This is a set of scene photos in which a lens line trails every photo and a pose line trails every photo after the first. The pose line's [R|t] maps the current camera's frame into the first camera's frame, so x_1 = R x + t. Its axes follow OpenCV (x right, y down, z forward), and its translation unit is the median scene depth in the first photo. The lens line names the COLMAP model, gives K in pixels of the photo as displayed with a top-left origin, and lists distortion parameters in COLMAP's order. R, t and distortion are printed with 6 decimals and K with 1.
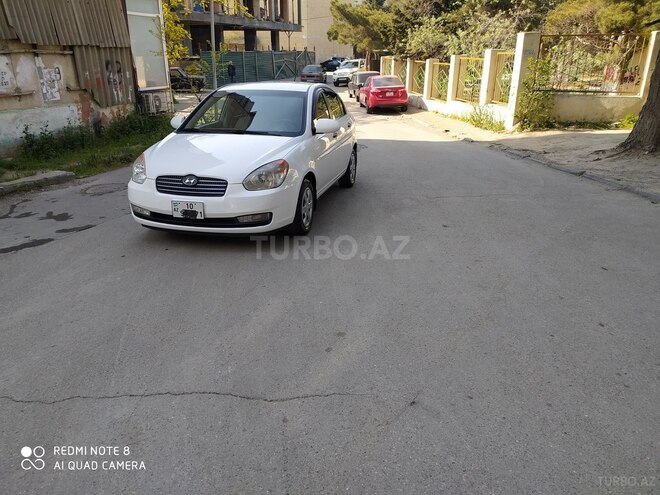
lens RADIAL K [[493.0, 0, 330.7], [0, 493.0, 250.0], [0, 0, 1]] dist [0.059245, -0.059515]
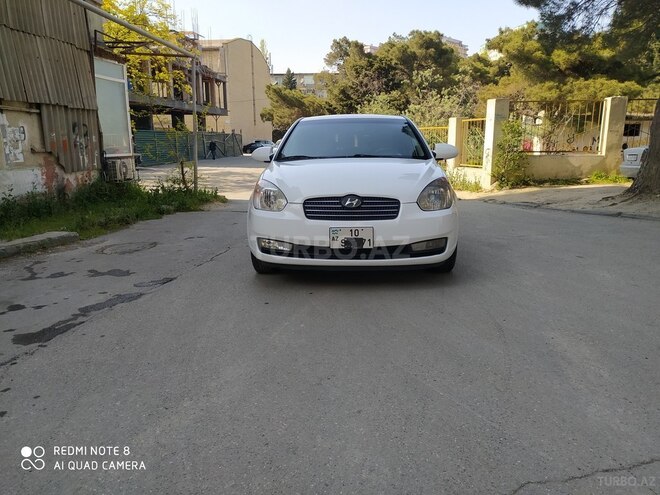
lens RADIAL K [[493.0, 0, 332.8], [0, 493.0, 247.4], [0, 0, 1]] dist [0.059245, -0.059515]
pose [[0.982897, -0.044118, 0.178793, -0.159948], [0.073187, 0.984496, -0.159411, 0.019920], [-0.168988, 0.169770, 0.970887, 0.085262]]
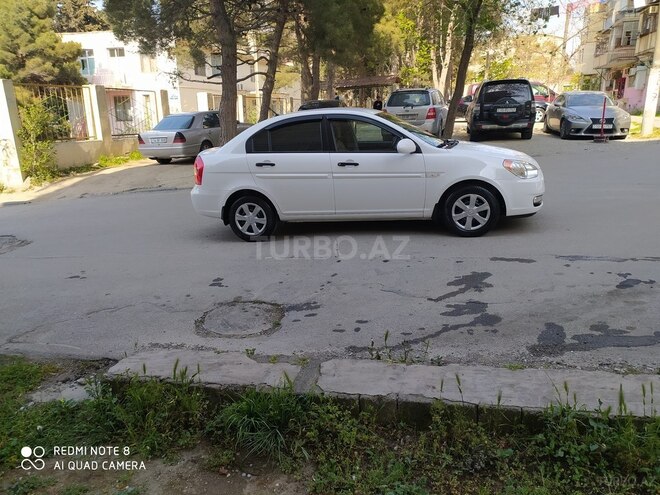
lens RADIAL K [[493.0, 0, 331.3], [0, 493.0, 246.2], [0, 0, 1]] dist [0.059245, -0.059515]
pose [[-0.019934, -0.264909, 0.964067, -0.568317], [0.391411, 0.885227, 0.251338, -0.173271], [-0.920000, 0.382357, 0.086042, 0.514351]]
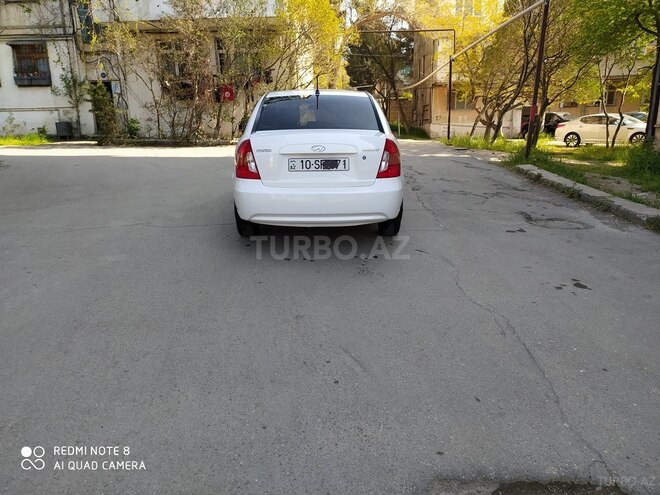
lens RADIAL K [[493.0, 0, 332.1], [0, 493.0, 246.3], [0, 0, 1]] dist [0.059245, -0.059515]
pose [[-0.967143, 0.073775, -0.243294, 0.052037], [-0.079307, 0.821668, 0.564421, -0.310464], [0.241547, 0.565171, -0.788820, 0.949263]]
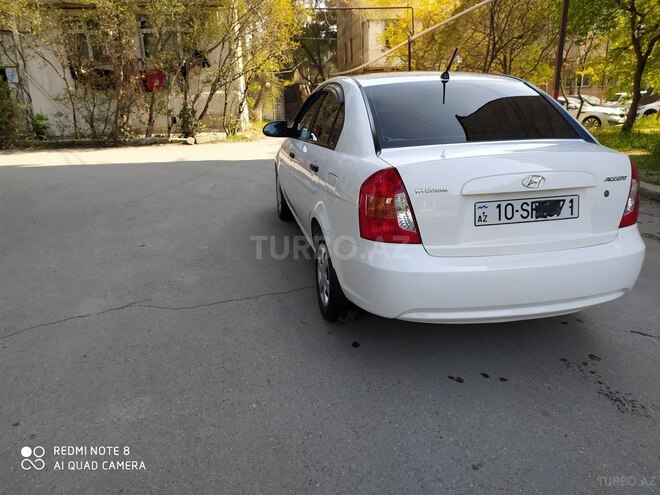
lens RADIAL K [[493.0, 0, 327.1], [0, 493.0, 248.9], [0, 0, 1]] dist [0.059245, -0.059515]
pose [[-0.911273, 0.143090, -0.386143, 0.114366], [-0.115592, 0.811110, 0.573357, -0.249082], [0.395246, 0.567120, -0.722603, 0.758205]]
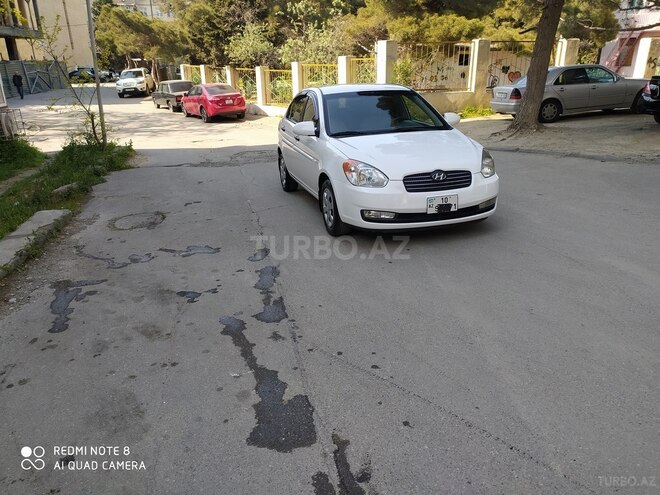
lens RADIAL K [[493.0, 0, 334.4], [0, 493.0, 247.8], [0, 0, 1]] dist [0.059245, -0.059515]
pose [[0.869600, -0.186648, 0.457120, -0.336963], [0.196246, 0.980186, 0.026895, -0.022274], [-0.453083, 0.066320, 0.888998, 0.069202]]
